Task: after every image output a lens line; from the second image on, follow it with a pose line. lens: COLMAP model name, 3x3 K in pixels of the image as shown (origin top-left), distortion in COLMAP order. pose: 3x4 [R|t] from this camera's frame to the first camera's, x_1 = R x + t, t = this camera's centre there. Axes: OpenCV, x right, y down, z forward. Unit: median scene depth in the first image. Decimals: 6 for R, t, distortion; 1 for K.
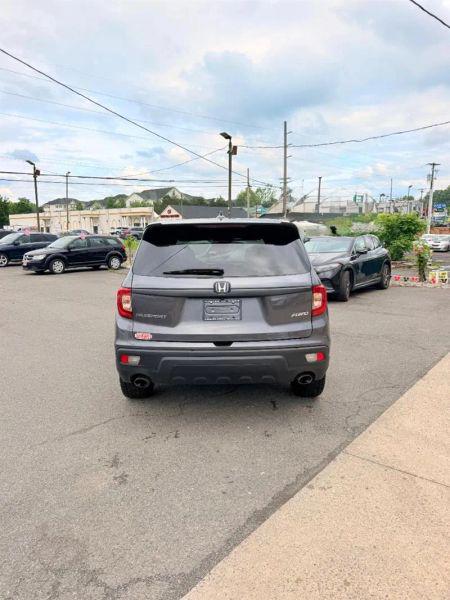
lens RADIAL K [[426.0, 0, 222.1], [0, 426.0, 304.0], [0, 0, 1]] dist [0.063456, -0.052585]
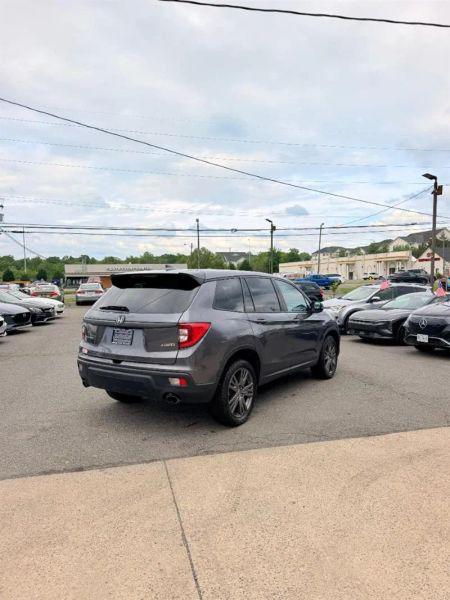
lens RADIAL K [[426.0, 0, 221.3], [0, 426.0, 298.0], [0, 0, 1]] dist [0.063456, -0.052585]
pose [[0.812927, 0.023344, -0.581897, 0.194496], [-0.091907, 0.991817, -0.088608, -0.003153], [0.575067, 0.125512, 0.808421, 0.010353]]
